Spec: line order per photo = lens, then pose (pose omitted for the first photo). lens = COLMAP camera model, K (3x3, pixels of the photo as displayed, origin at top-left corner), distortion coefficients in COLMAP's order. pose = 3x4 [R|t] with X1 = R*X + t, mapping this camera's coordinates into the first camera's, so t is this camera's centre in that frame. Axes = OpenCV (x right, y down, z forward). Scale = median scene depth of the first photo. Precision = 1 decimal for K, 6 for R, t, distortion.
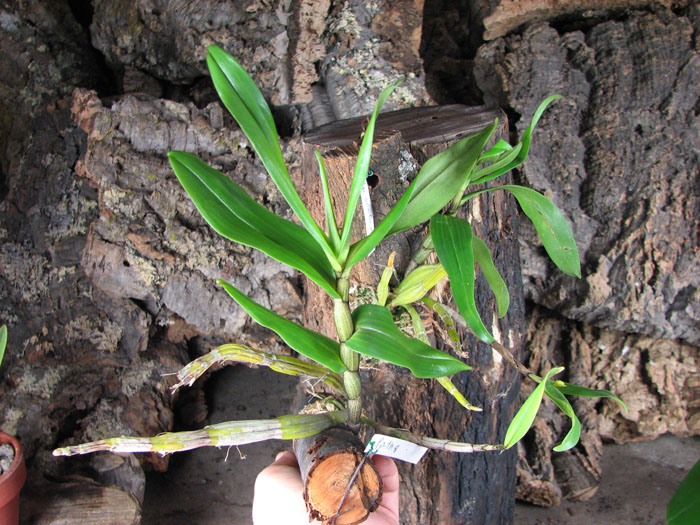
lens RADIAL K [[757.3, 0, 335.6], [0, 757.3, 292.4], [0, 0, 1]] dist [-0.121326, 0.000000]
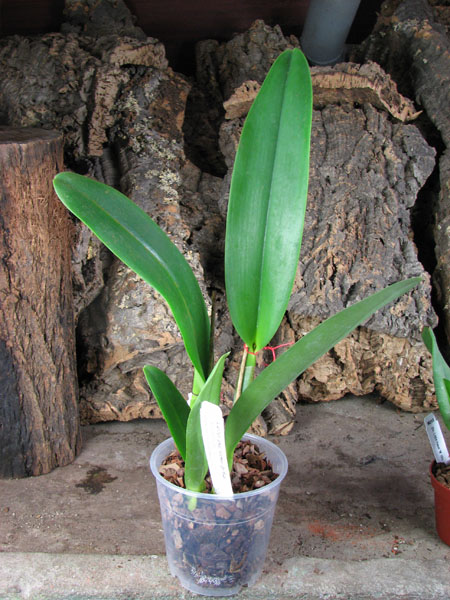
lens RADIAL K [[649.1, 0, 207.2], [0, 649.1, 290.0], [0, 0, 1]] dist [-0.121326, 0.000000]
pose [[0.995640, 0.035395, 0.086305, 0.077246], [-0.022676, 0.989300, -0.144124, 0.182480], [-0.090483, 0.141539, 0.985789, -0.191023]]
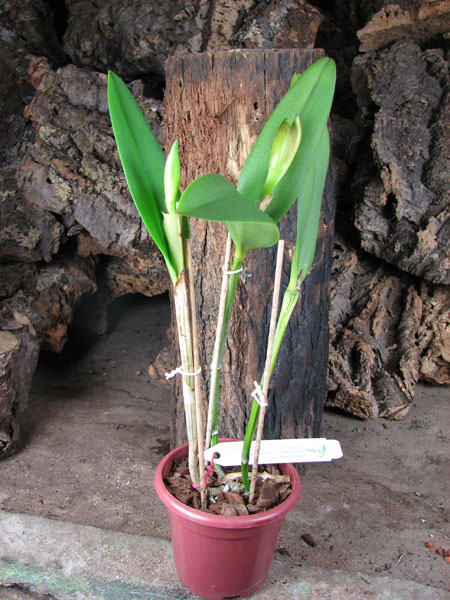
lens RADIAL K [[649.1, 0, 203.9], [0, 649.1, 290.6], [0, 0, 1]] dist [-0.121326, 0.000000]
pose [[0.986575, 0.105092, -0.125001, 0.130497], [-0.114308, 0.991048, -0.068972, 0.175685], [0.116634, 0.082335, 0.989756, -0.050792]]
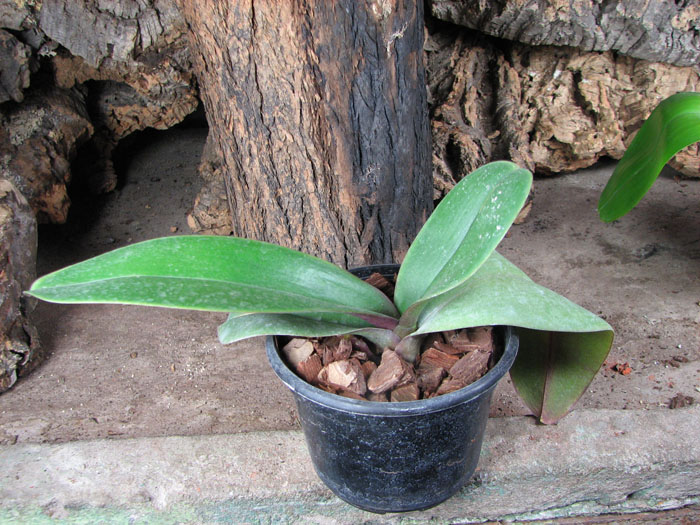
lens RADIAL K [[757.3, 0, 335.6], [0, 757.3, 283.3], [0, 0, 1]] dist [-0.121326, 0.000000]
pose [[0.996664, -0.072993, 0.036514, 0.064314], [0.067765, 0.989425, 0.128244, 0.209310], [-0.045489, -0.125341, 0.991070, 0.062562]]
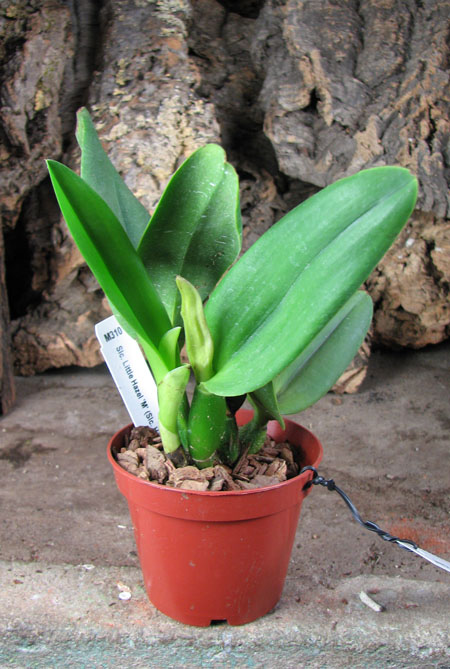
lens RADIAL K [[801.5, 0, 217.1], [0, 801.5, 284.1], [0, 0, 1]] dist [-0.115782, 0.000000]
pose [[0.999048, 0.038156, 0.021143, 0.155438], [-0.034362, 0.986936, -0.157406, 0.293397], [-0.026872, 0.156529, 0.987308, 0.102160]]
